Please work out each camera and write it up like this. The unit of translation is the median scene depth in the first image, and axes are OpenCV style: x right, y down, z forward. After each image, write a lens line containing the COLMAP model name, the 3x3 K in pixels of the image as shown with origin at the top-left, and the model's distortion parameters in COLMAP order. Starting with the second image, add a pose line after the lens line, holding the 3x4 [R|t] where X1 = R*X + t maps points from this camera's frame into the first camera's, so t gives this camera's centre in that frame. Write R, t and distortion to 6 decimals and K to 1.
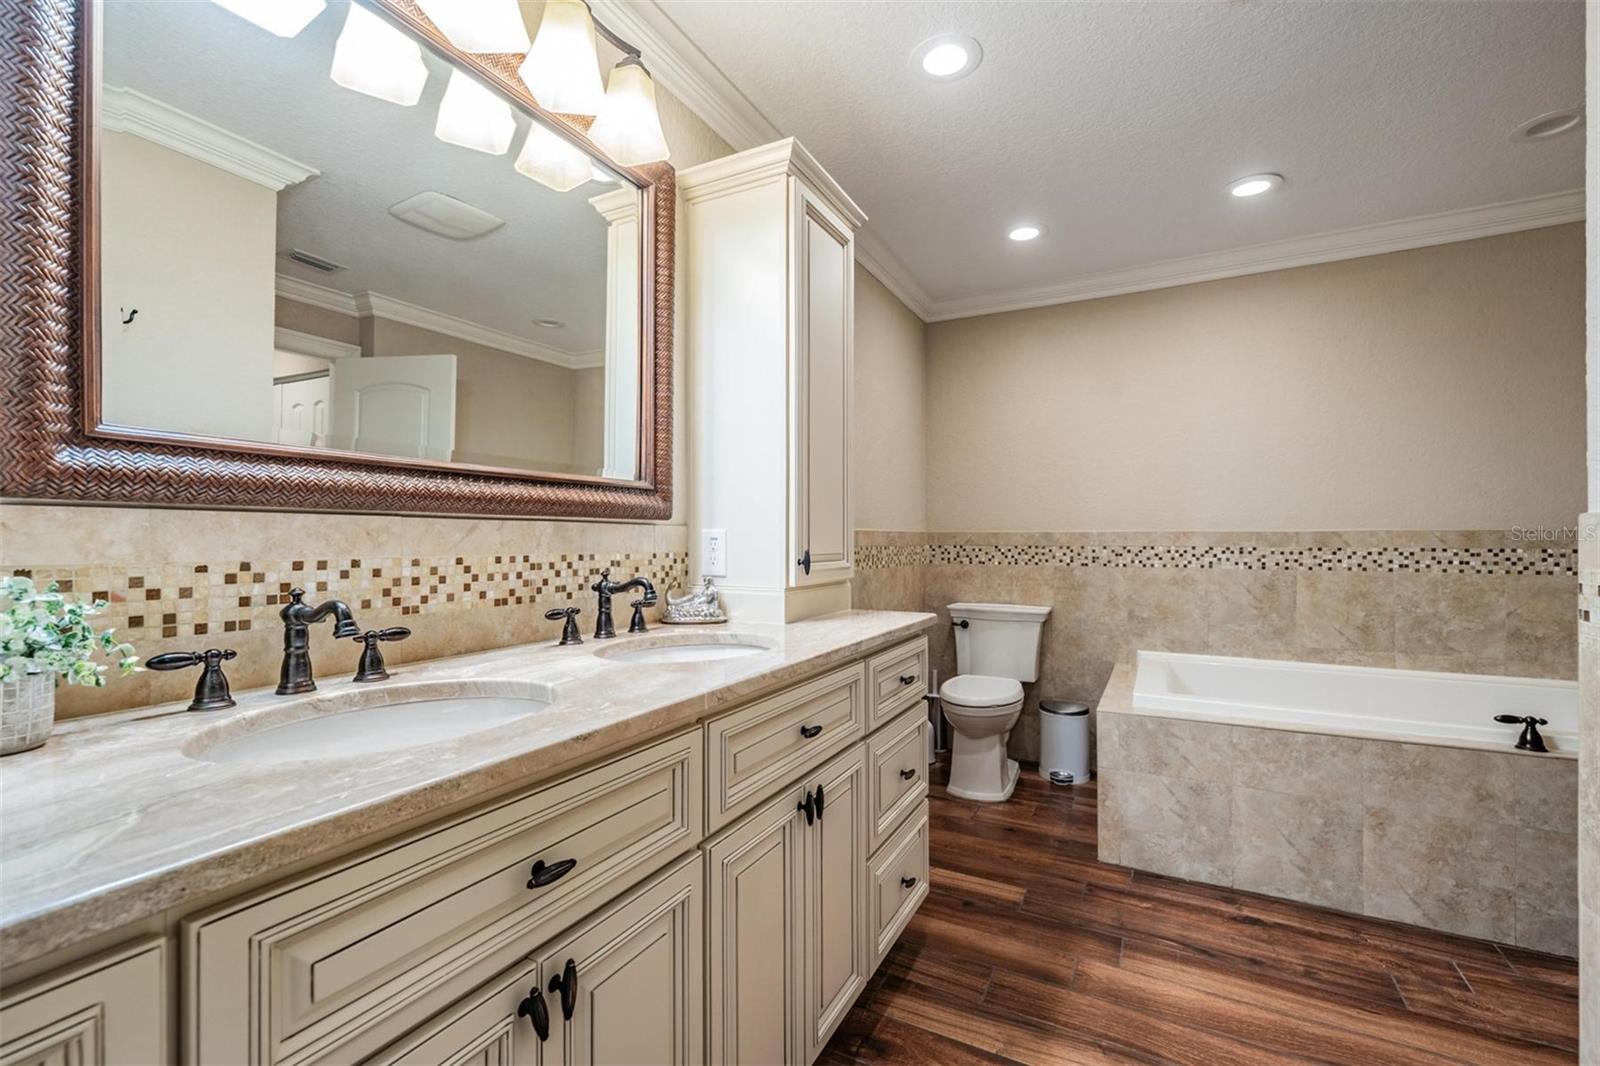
lens RADIAL K [[686.1, 0, 789.0], [0, 686.1, 535.7], [0, 0, 1]] dist [-0.003427, 0.000002]
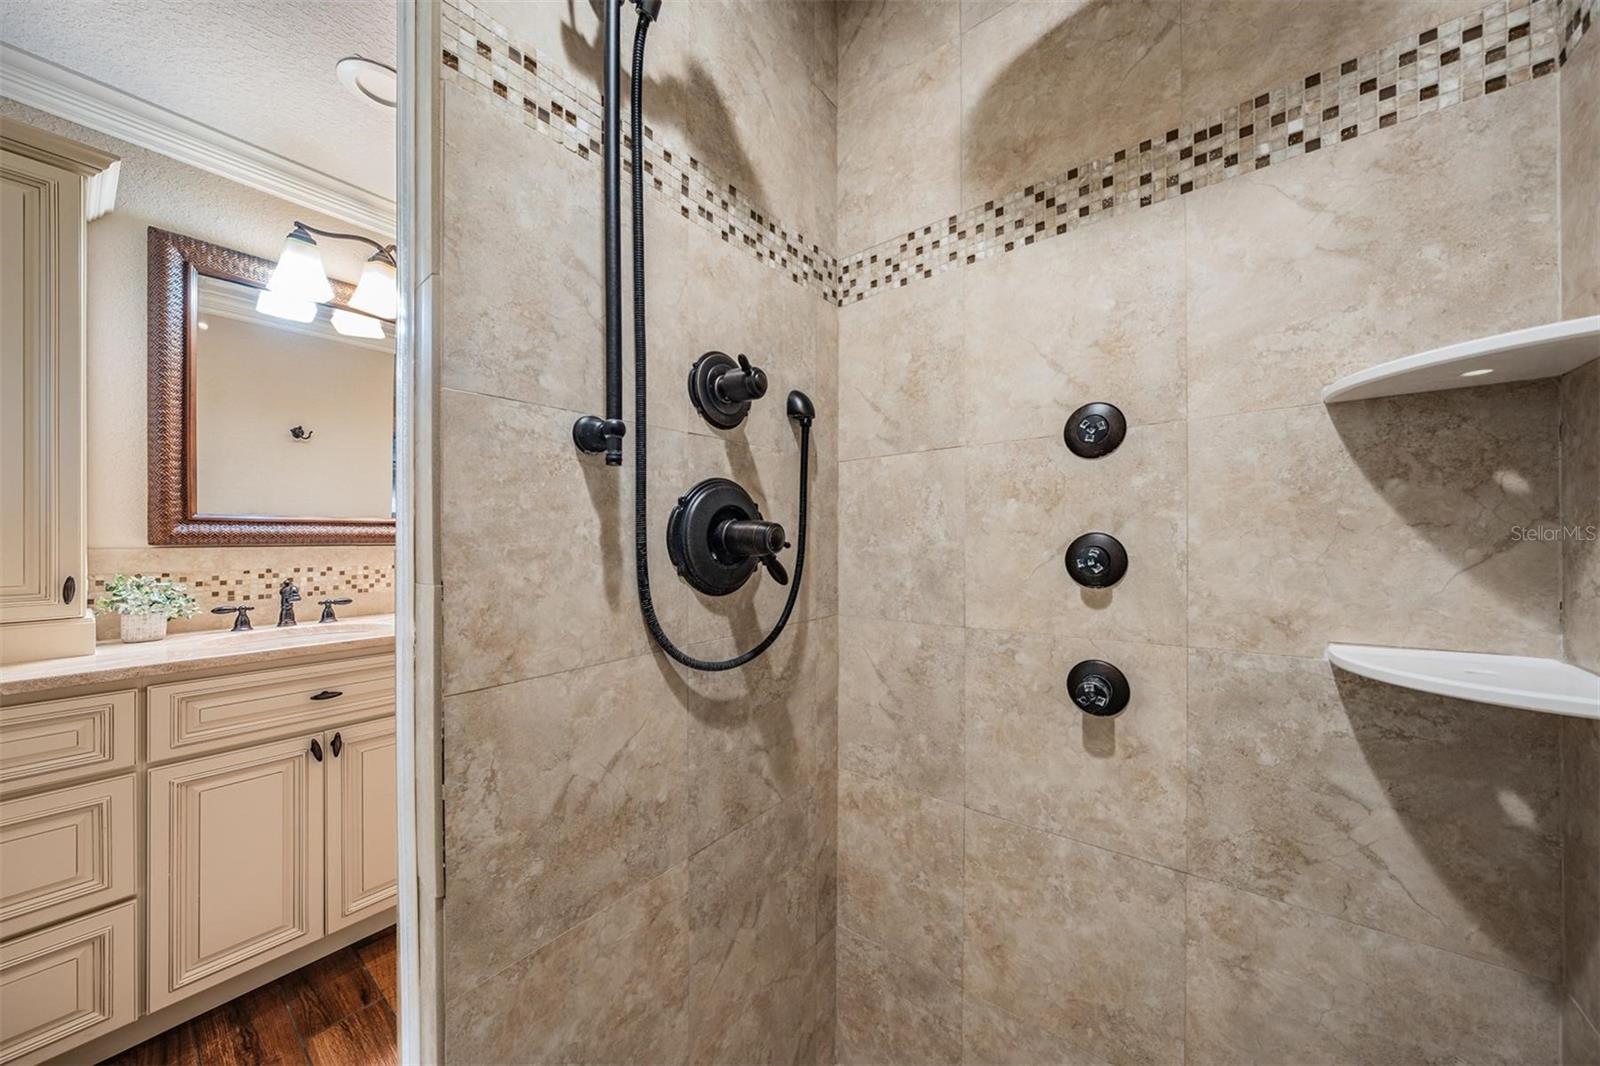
lens RADIAL K [[547.6, 0, 802.6], [0, 547.6, 535.7], [0, 0, 1]] dist [0.000895, 0.000014]
pose [[0.982046, -0.019391, -0.187642, 1.381586], [0.018394, 0.999806, -0.007054, -0.028031], [0.187743, 0.003476, 0.982212, -0.491520]]
